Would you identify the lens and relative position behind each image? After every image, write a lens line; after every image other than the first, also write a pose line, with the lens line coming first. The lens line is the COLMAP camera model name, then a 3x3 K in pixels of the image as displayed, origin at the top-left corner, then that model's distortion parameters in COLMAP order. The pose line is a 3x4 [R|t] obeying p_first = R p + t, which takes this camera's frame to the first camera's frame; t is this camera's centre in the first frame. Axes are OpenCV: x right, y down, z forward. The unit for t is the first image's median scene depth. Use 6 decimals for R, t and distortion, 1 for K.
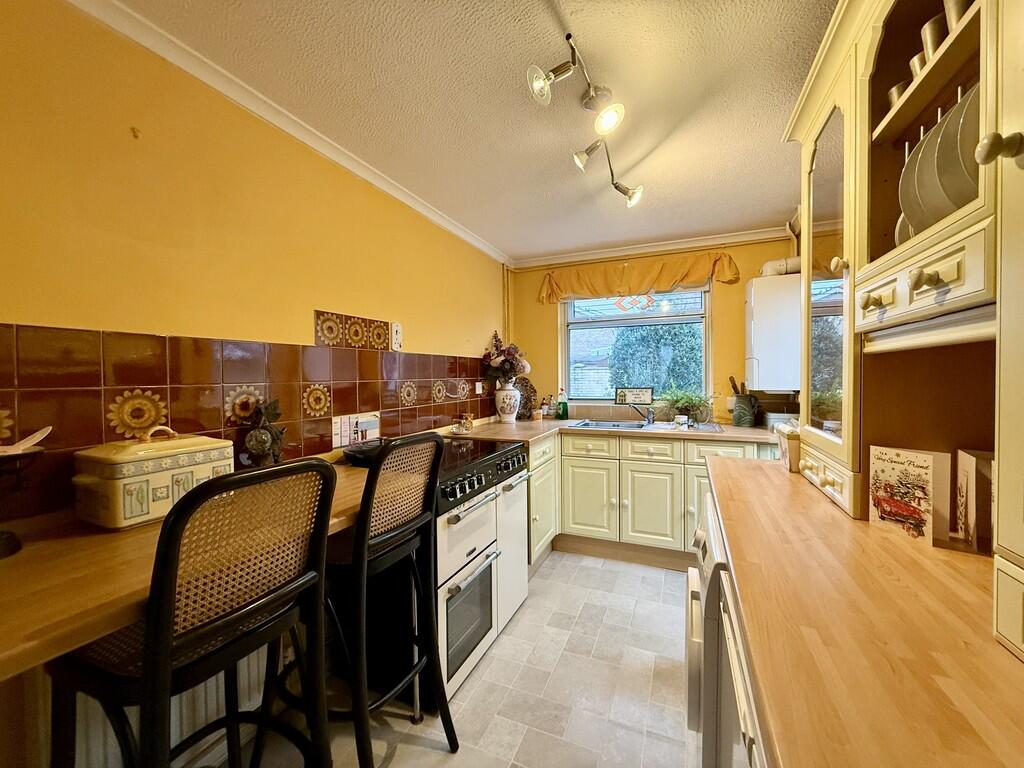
lens RADIAL K [[406.7, 0, 512.0], [0, 406.7, 384.0], [0, 0, 1]] dist [0.000104, 0.000110]
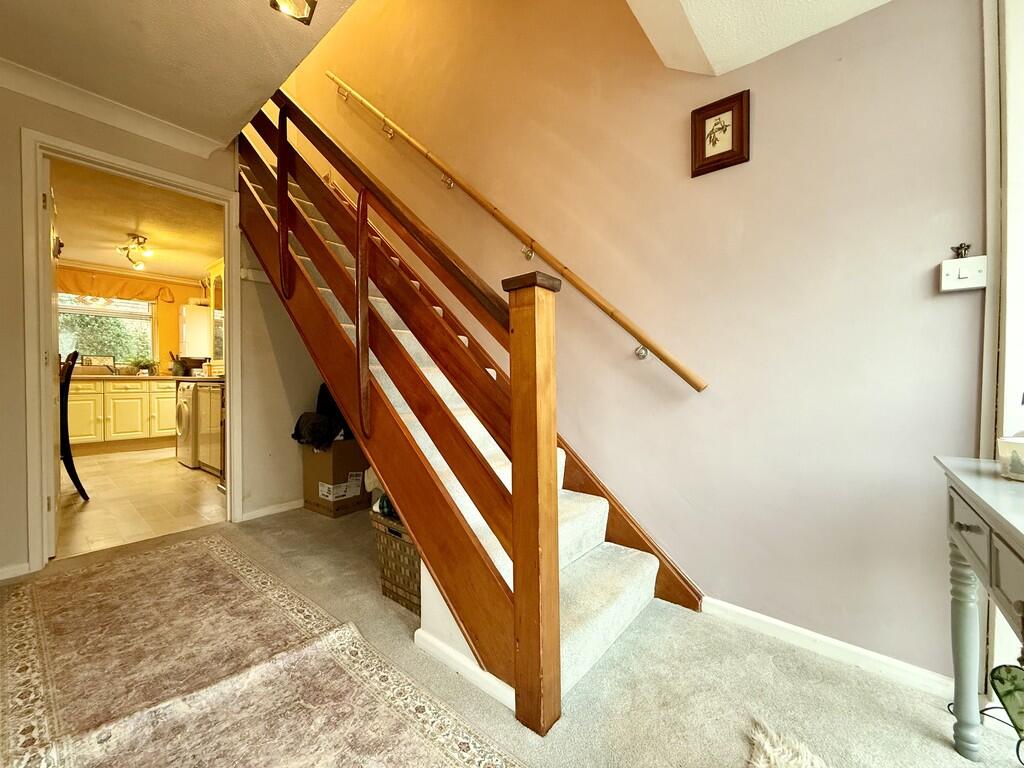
lens RADIAL K [[406.7, 0, 512.0], [0, 406.7, 384.0], [0, 0, 1]] dist [0.000104, 0.000110]
pose [[0.286352, -0.007199, 0.958097, -0.757133], [0.011978, 0.999921, 0.003933, 0.133358], [-0.958050, 0.010350, 0.286415, -0.984833]]
